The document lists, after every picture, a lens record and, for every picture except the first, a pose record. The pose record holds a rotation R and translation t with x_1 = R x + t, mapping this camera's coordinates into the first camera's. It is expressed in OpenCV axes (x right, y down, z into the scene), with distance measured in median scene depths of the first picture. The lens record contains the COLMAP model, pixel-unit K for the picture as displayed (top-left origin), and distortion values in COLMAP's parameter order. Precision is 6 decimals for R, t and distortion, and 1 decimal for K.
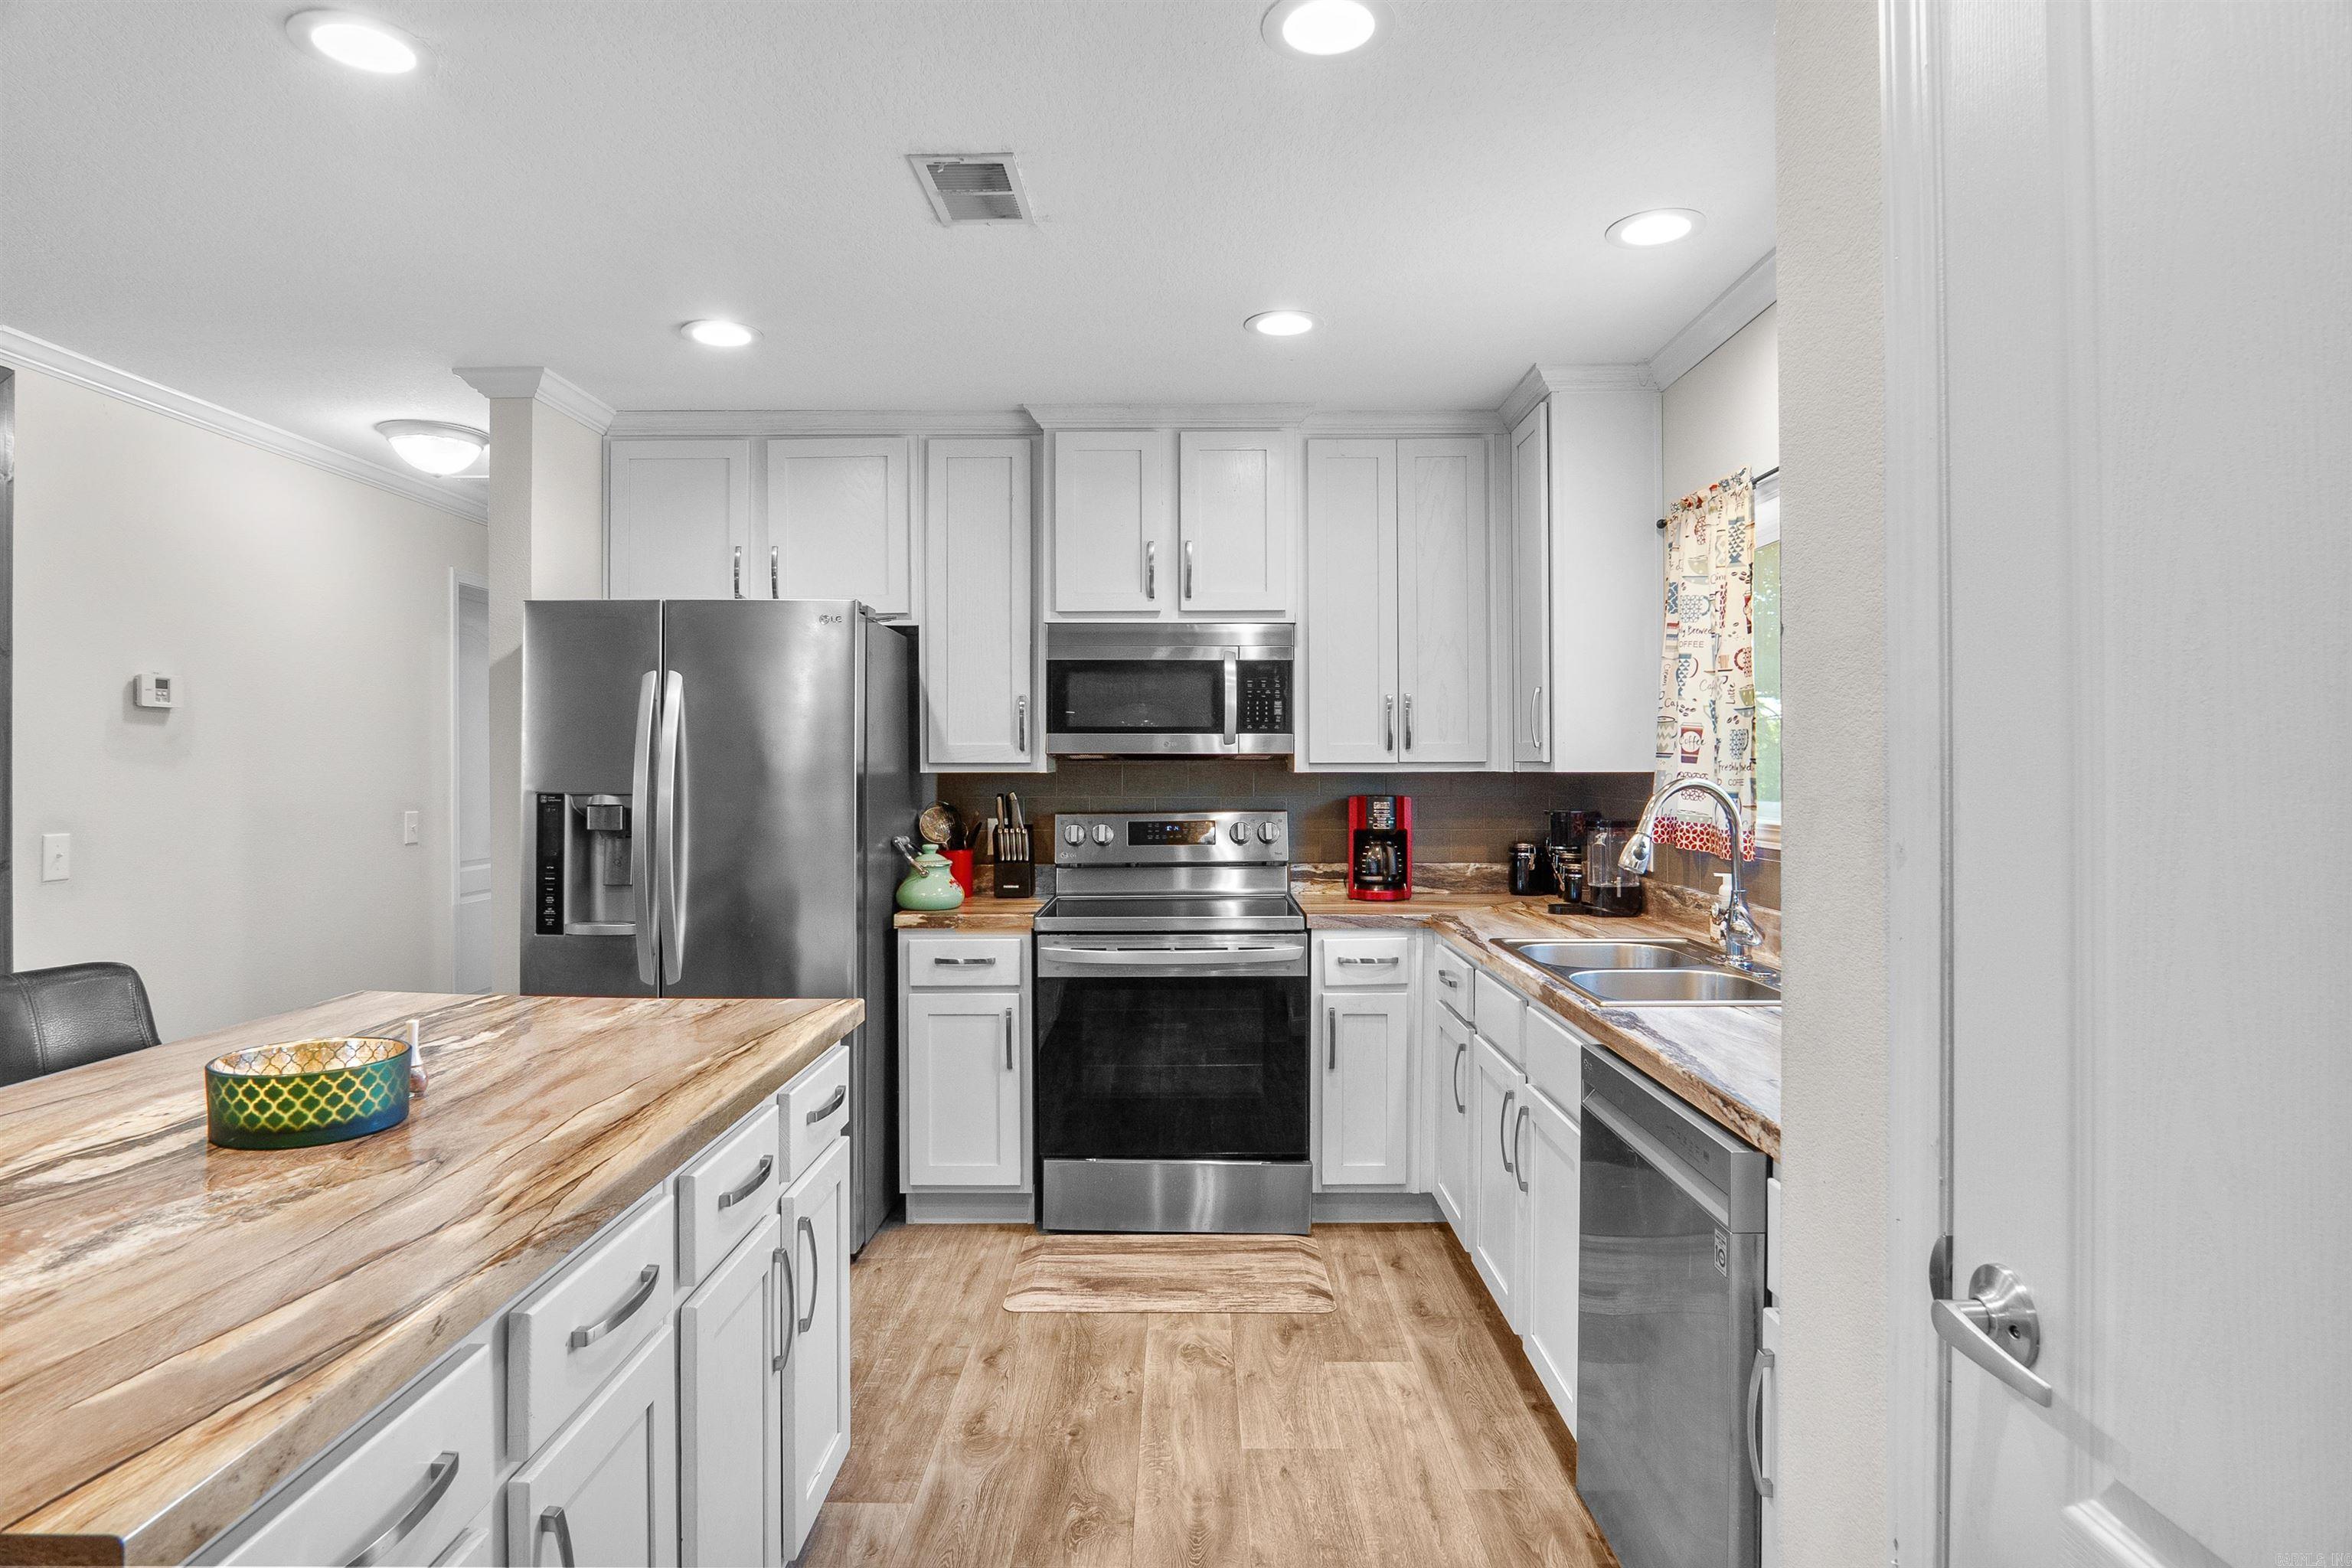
lens RADIAL K [[1264.5, 0, 1178.7], [0, 1264.5, 763.1], [0, 0, 1]] dist [-0.009537, 0.004617]
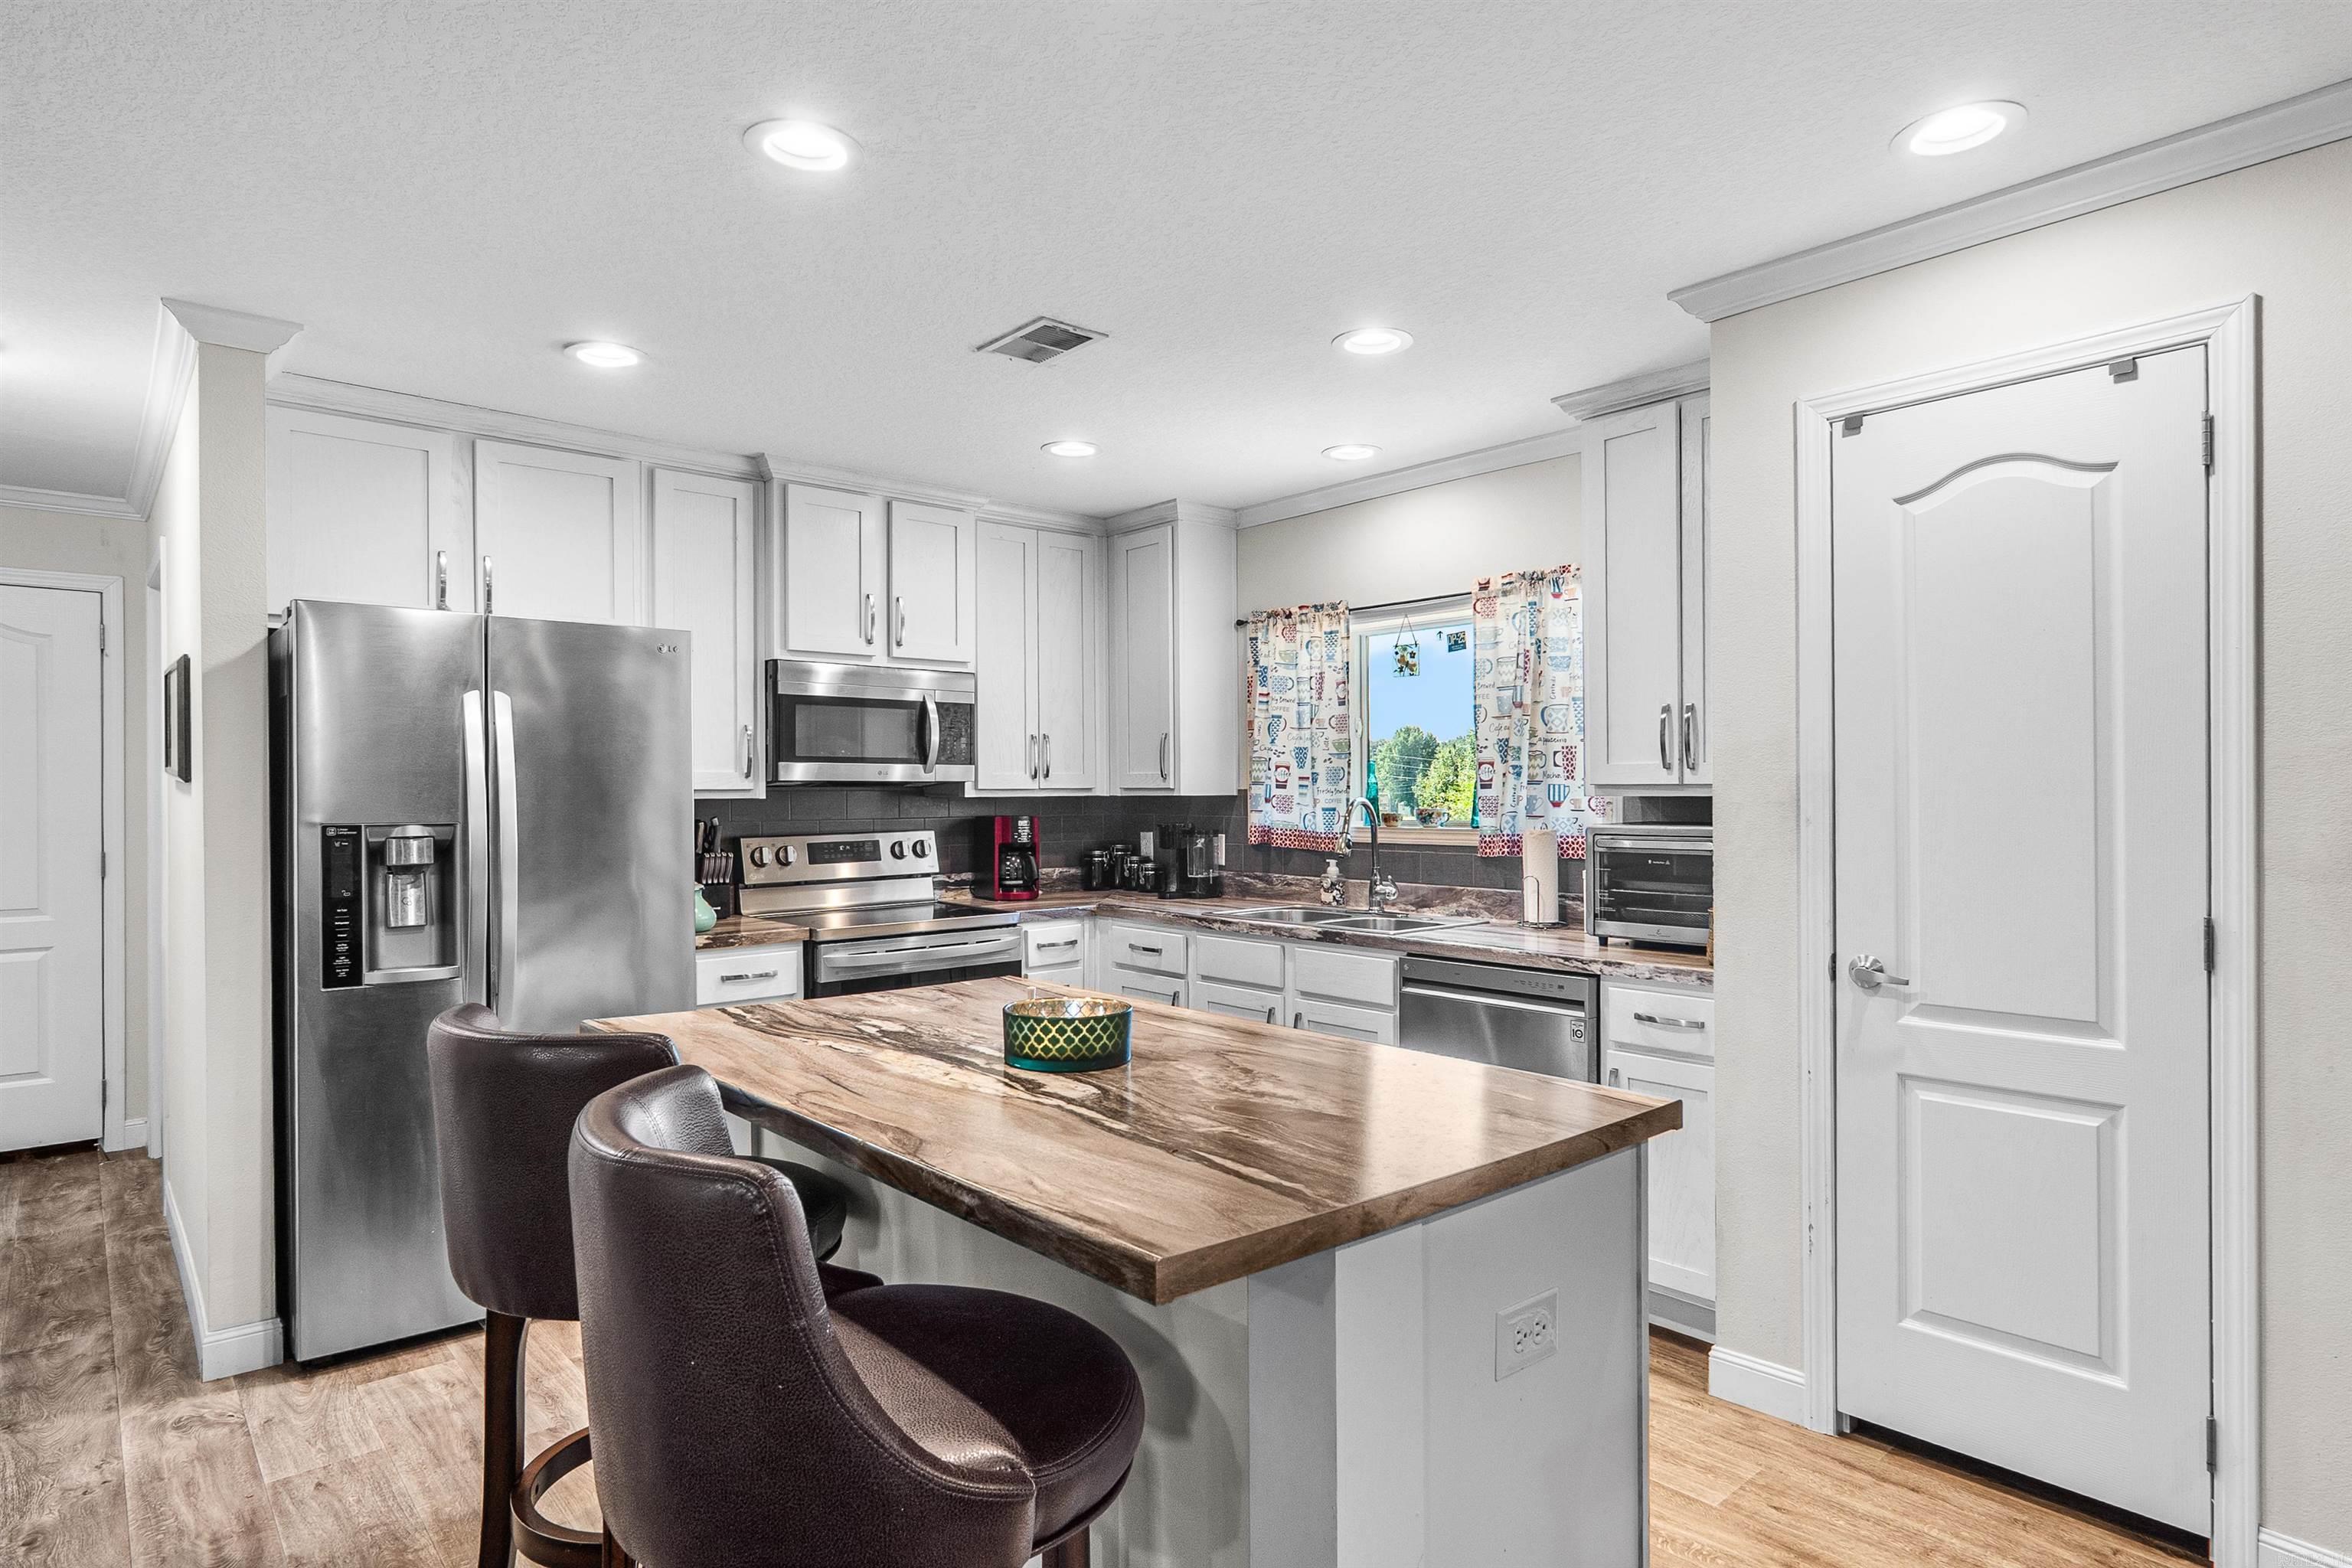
lens RADIAL K [[1264.5, 0, 1190.6], [0, 1264.5, 789.3], [0, 0, 1]] dist [-0.009537, 0.004617]
pose [[0.744899, -0.001750, 0.667175, -0.561124], [0.001602, 0.999998, 0.000834, -0.000586], [-0.667175, 0.000447, 0.744901, -0.034686]]
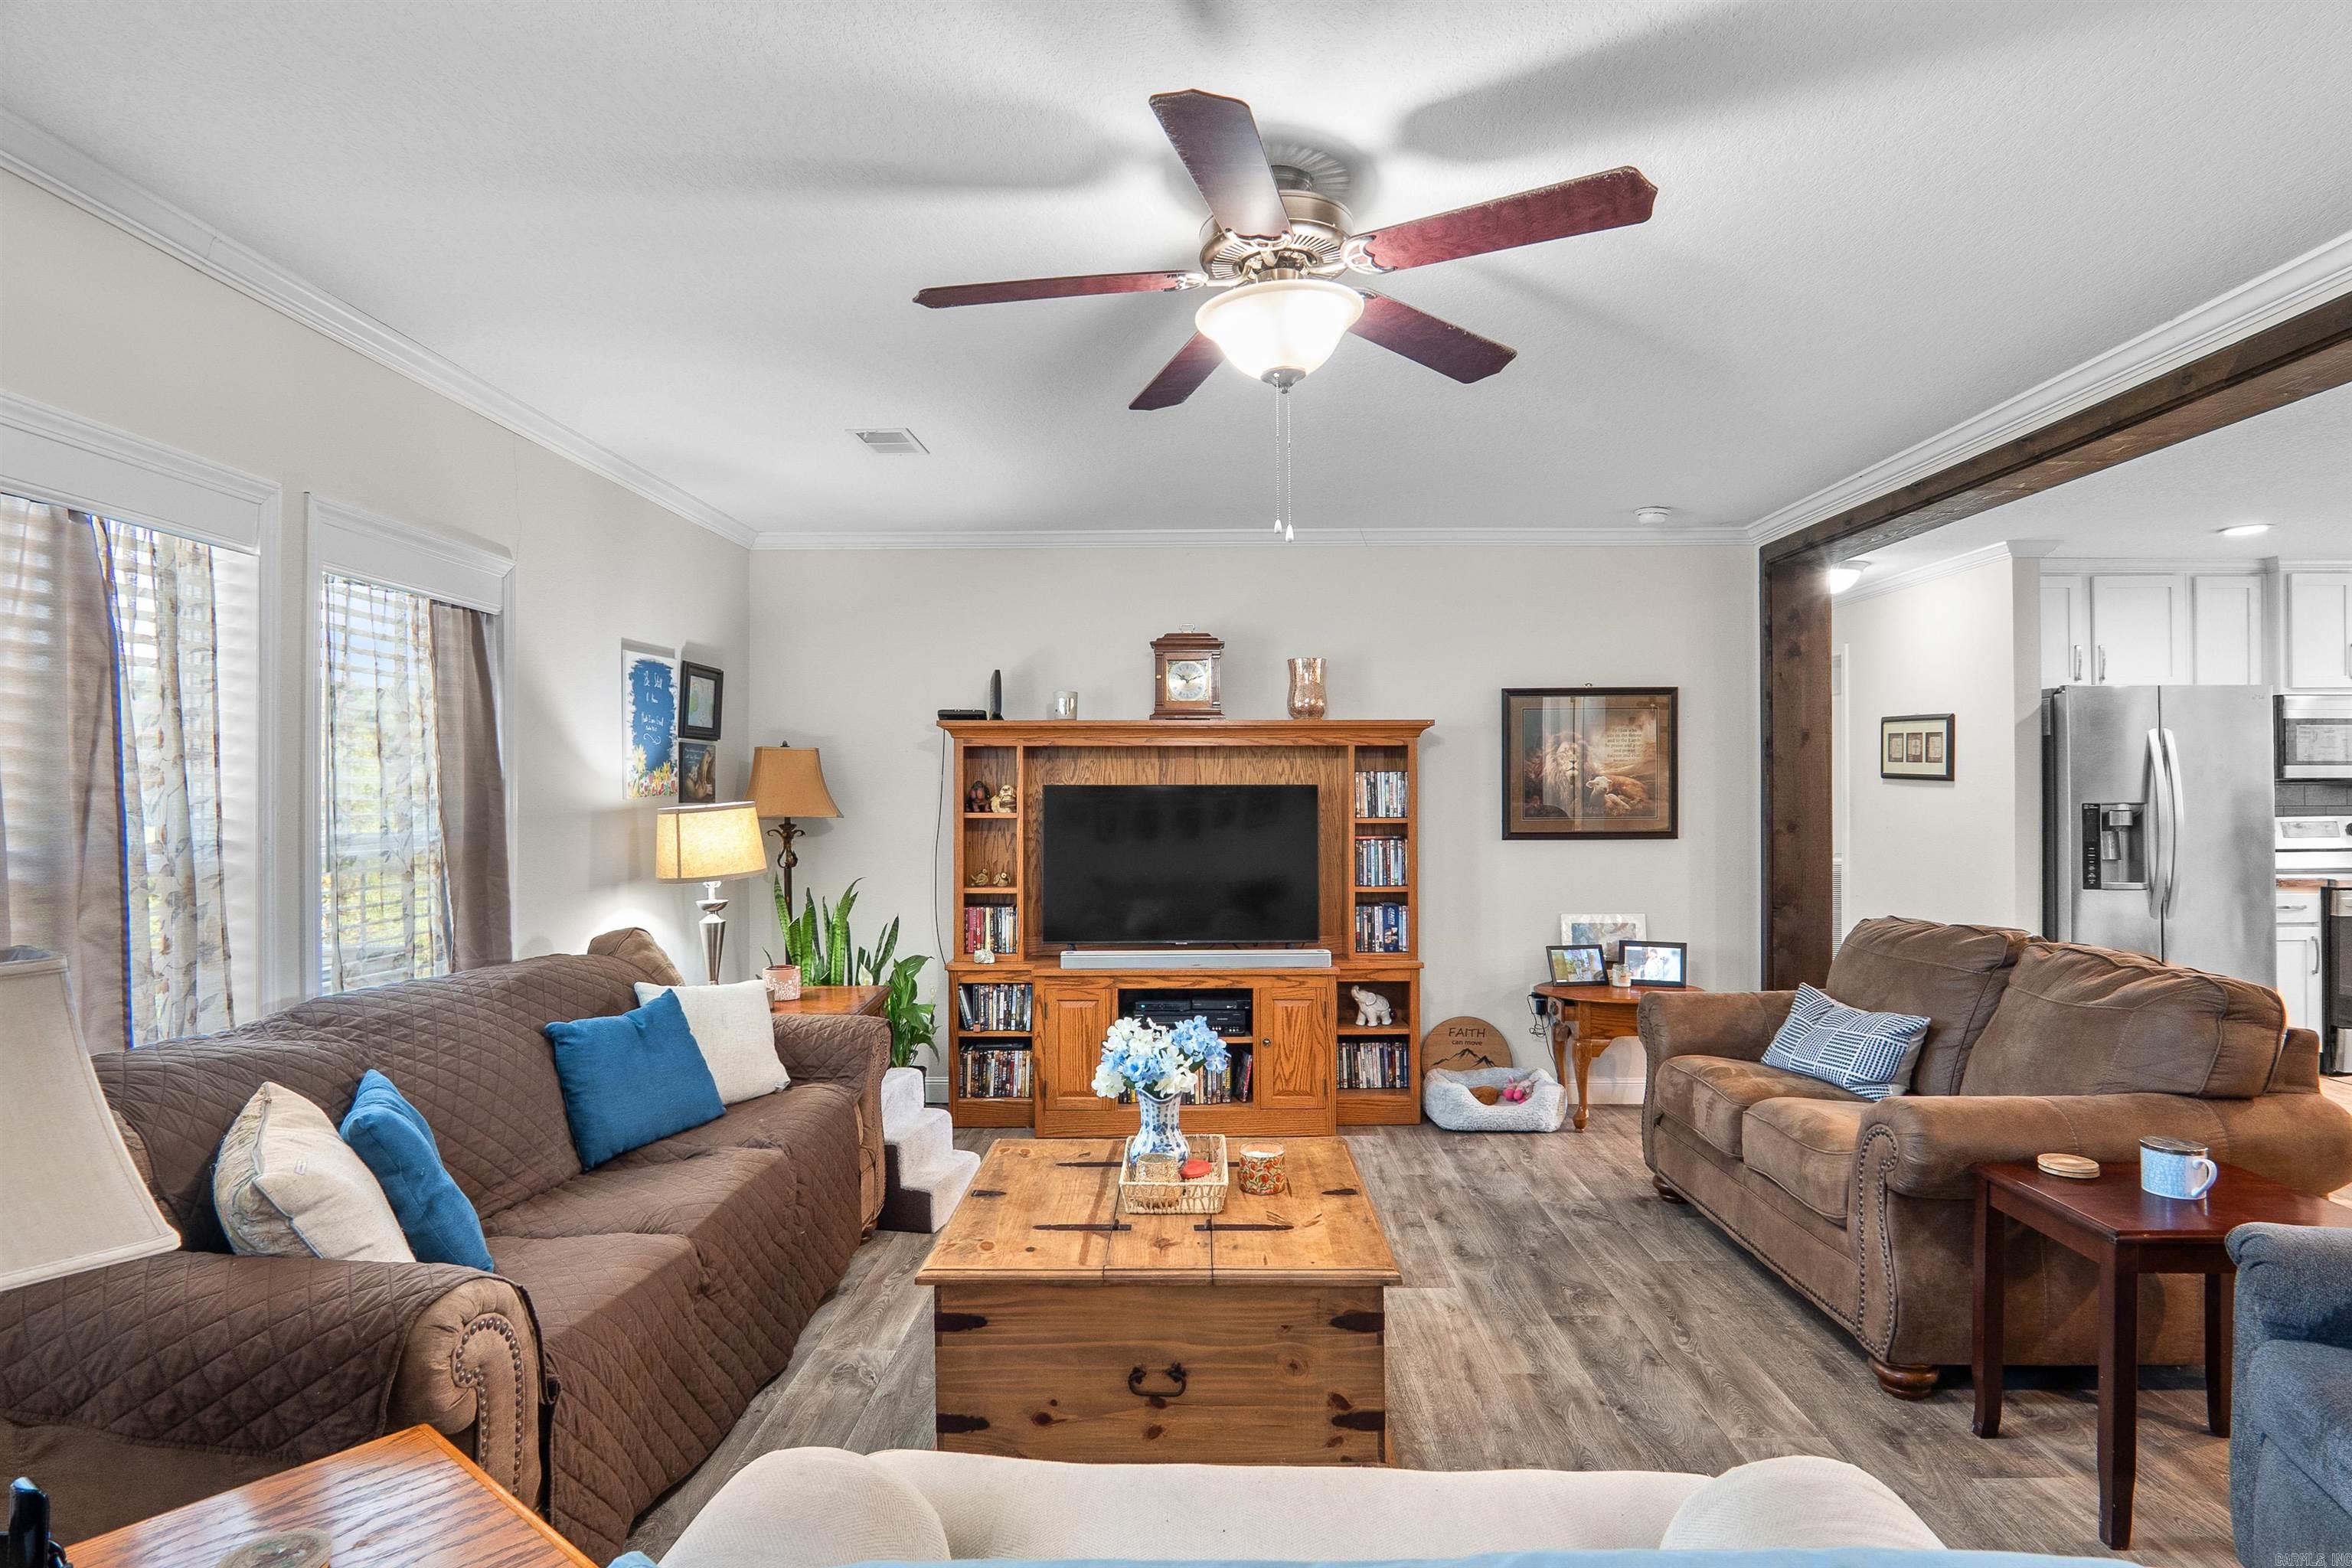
lens RADIAL K [[1264.5, 0, 1179.2], [0, 1264.5, 785.0], [0, 0, 1]] dist [-0.009537, 0.004617]
pose [[0.999941, -0.002941, -0.010482, -1.453076], [0.002946, 0.999996, 0.000511, -0.004024], [0.010480, -0.000542, 0.999945, -0.560983]]
